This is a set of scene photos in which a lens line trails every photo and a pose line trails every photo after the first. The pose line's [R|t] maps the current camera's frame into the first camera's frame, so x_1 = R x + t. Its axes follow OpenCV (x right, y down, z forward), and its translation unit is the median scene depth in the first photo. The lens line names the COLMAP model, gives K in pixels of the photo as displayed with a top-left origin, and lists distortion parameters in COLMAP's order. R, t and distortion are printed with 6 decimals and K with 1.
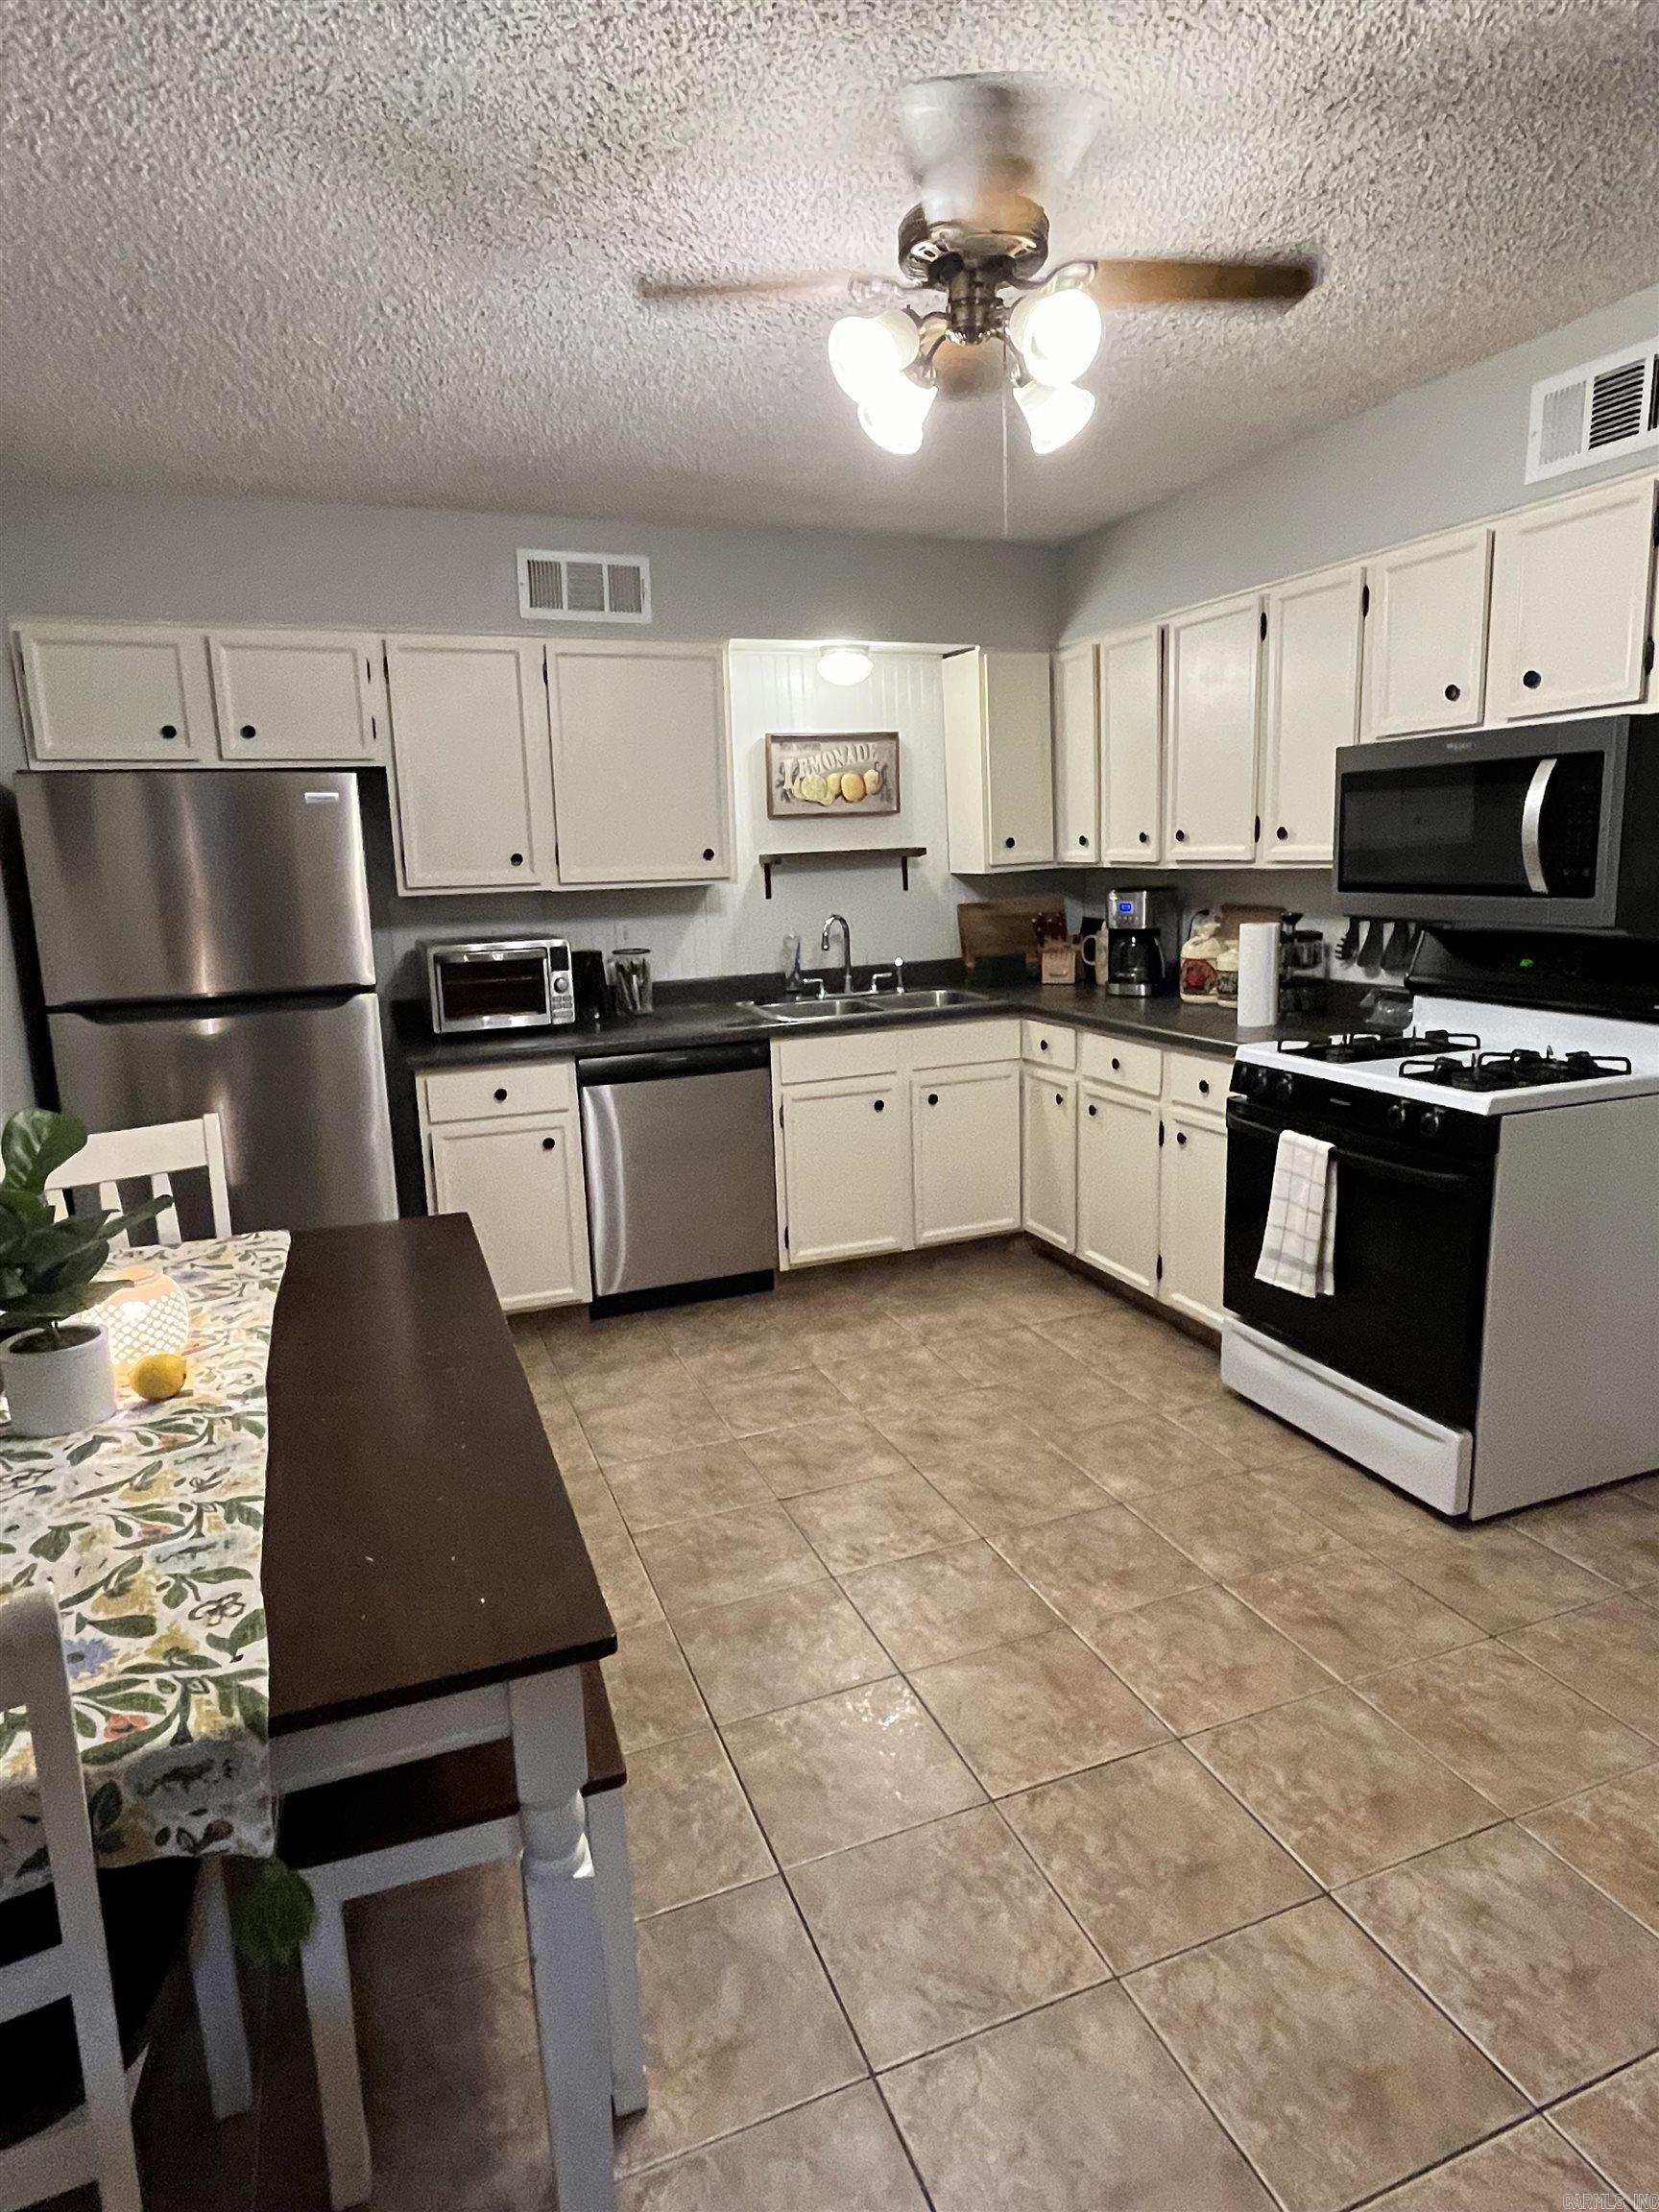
lens RADIAL K [[1306.3, 0, 829.5], [0, 1306.3, 1106.0], [0, 0, 1]] dist [0.001517, -0.014094]
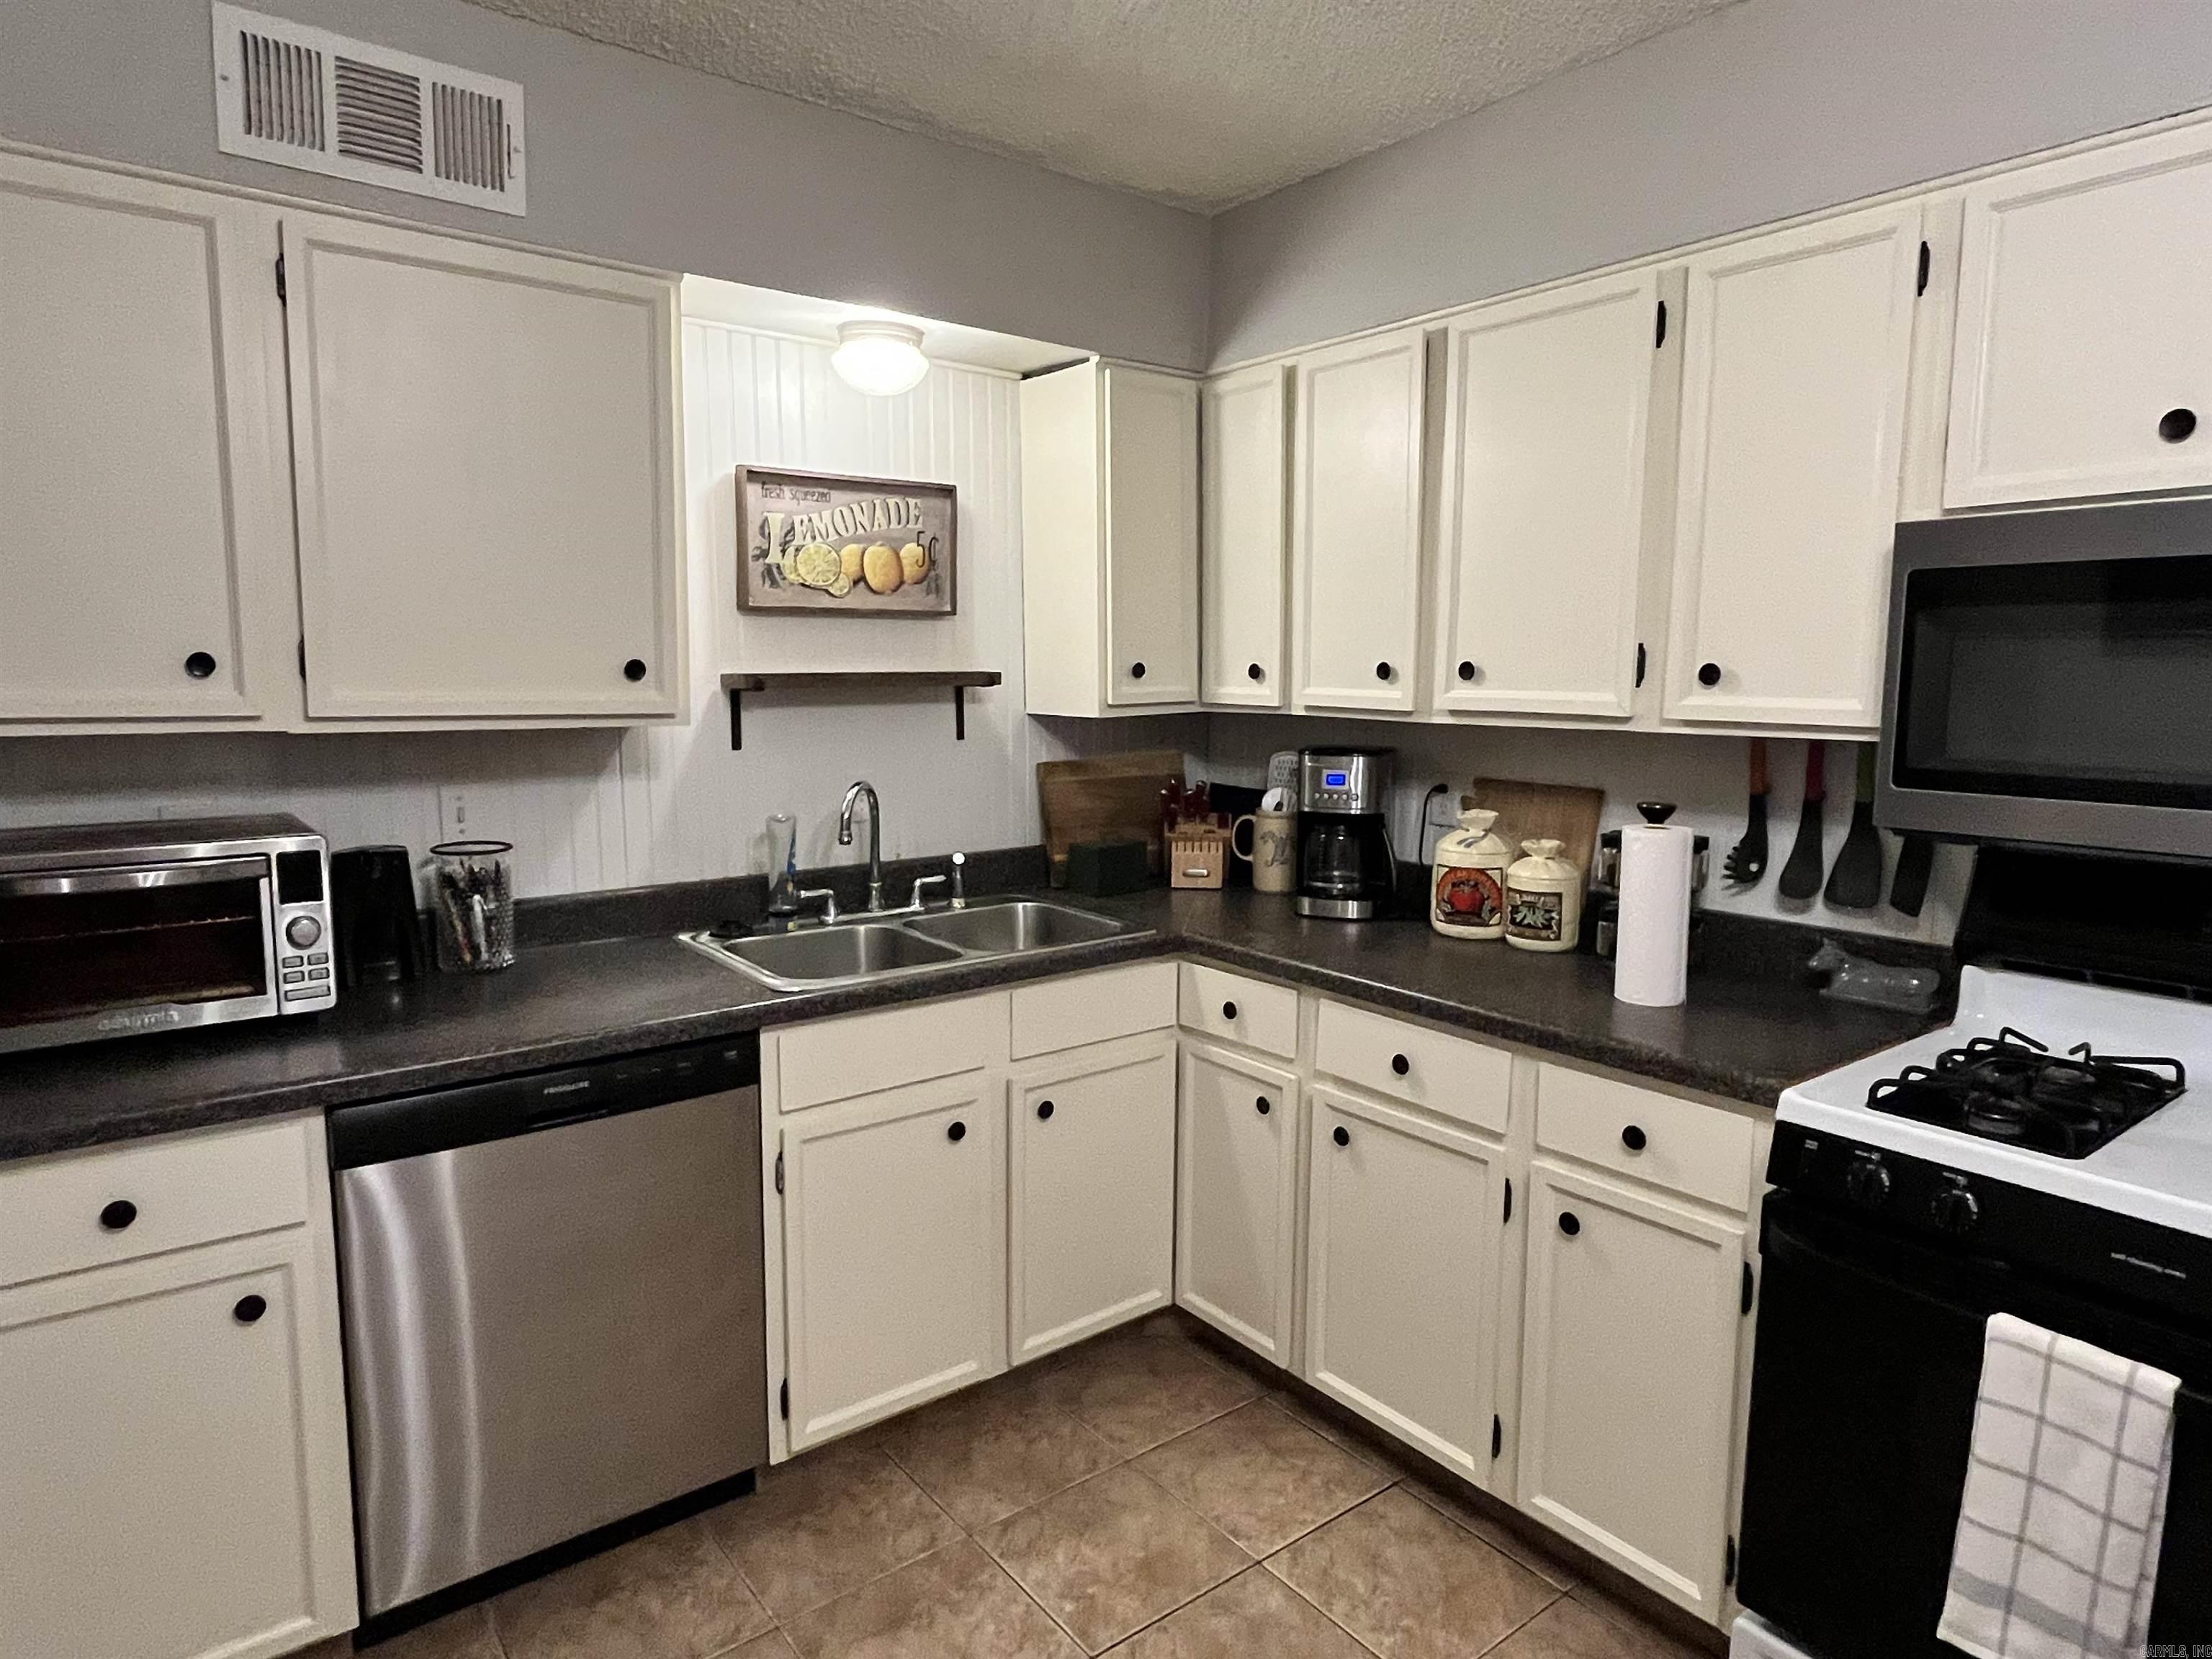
lens RADIAL K [[1306.3, 0, 1106.0], [0, 1306.3, 829.5], [0, 0, 1]] dist [0.001517, -0.014094]
pose [[0.959093, 0.005529, 0.283037, -0.056129], [0.016298, 0.997073, -0.074701, -0.082209], [-0.282621, 0.076258, 0.956195, 0.427842]]
